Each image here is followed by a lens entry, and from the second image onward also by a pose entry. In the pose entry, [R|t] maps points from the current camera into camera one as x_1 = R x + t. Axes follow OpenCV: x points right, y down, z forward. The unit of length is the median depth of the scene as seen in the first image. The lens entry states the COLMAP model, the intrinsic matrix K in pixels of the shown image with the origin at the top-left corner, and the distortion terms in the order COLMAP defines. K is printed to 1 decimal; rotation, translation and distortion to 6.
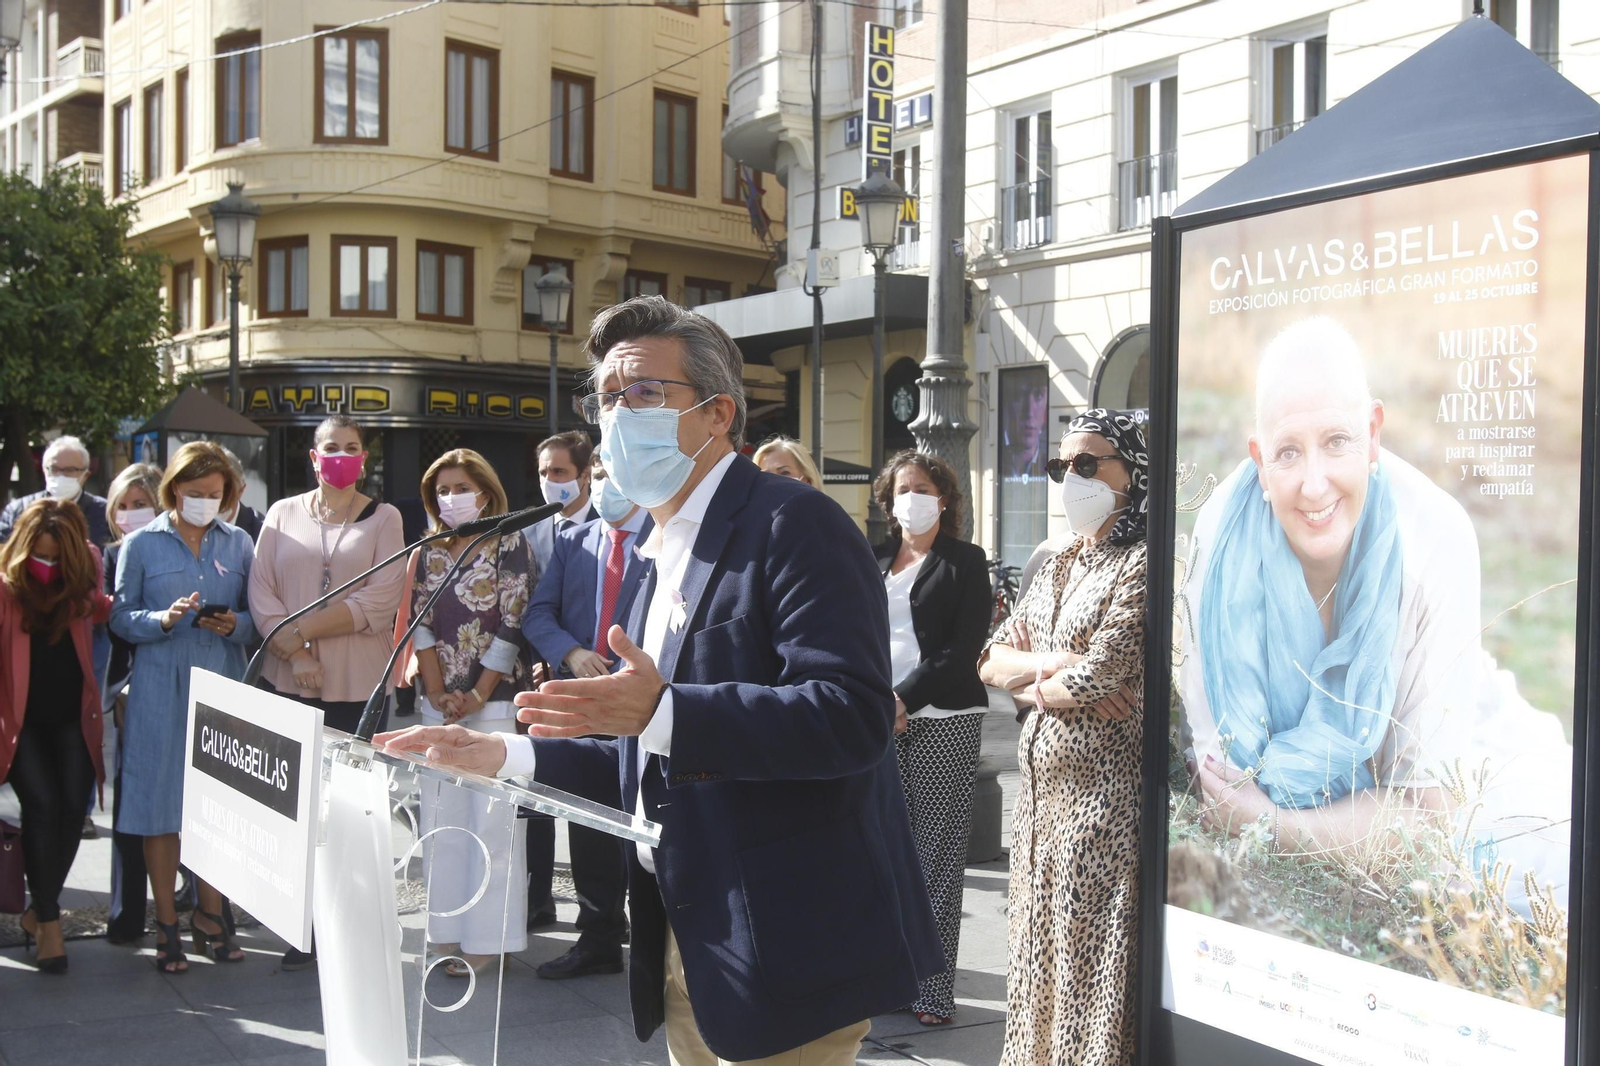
lens RADIAL K [[1864.4, 0, 808.0], [0, 1864.4, 537.0], [0, 0, 1]] dist [-0.047574, 0.000000]
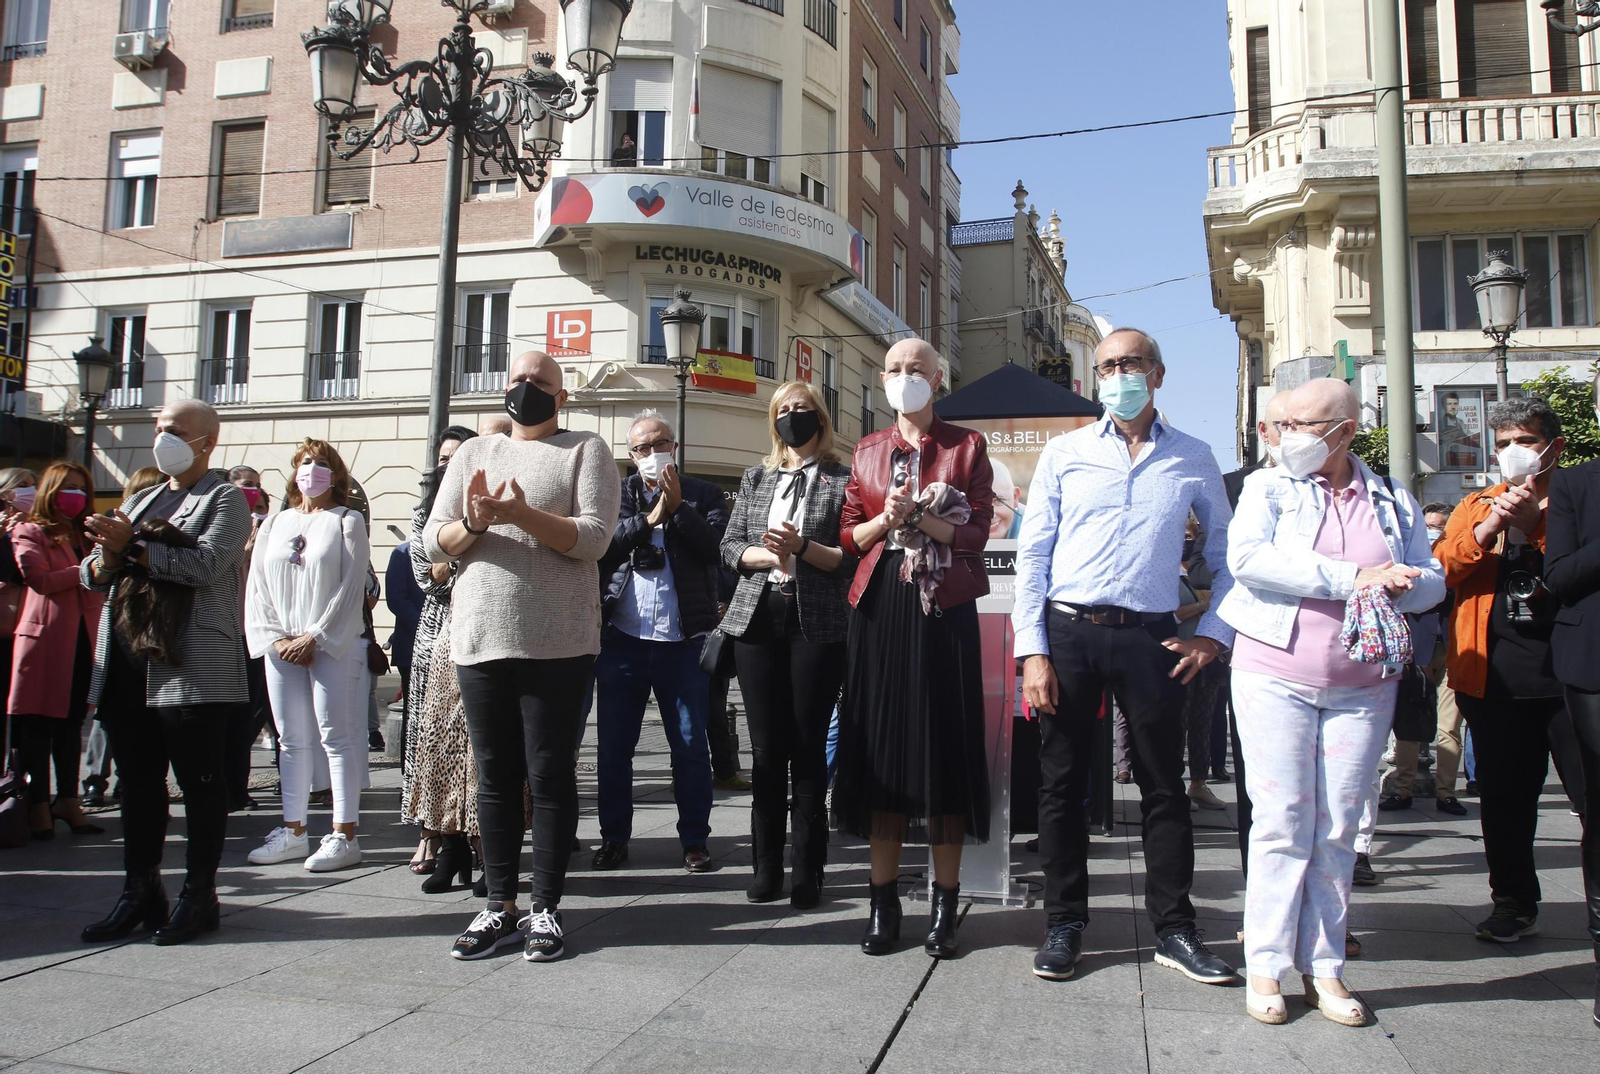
lens RADIAL K [[1226.4, 0, 831.4], [0, 1226.4, 535.7], [0, 0, 1]] dist [-0.092803, 0.066499]
pose [[0.686801, 0.057946, 0.724532, -0.486695], [0.004633, 0.996448, -0.084084, 0.061826], [-0.726831, 0.061106, 0.684093, -0.043161]]
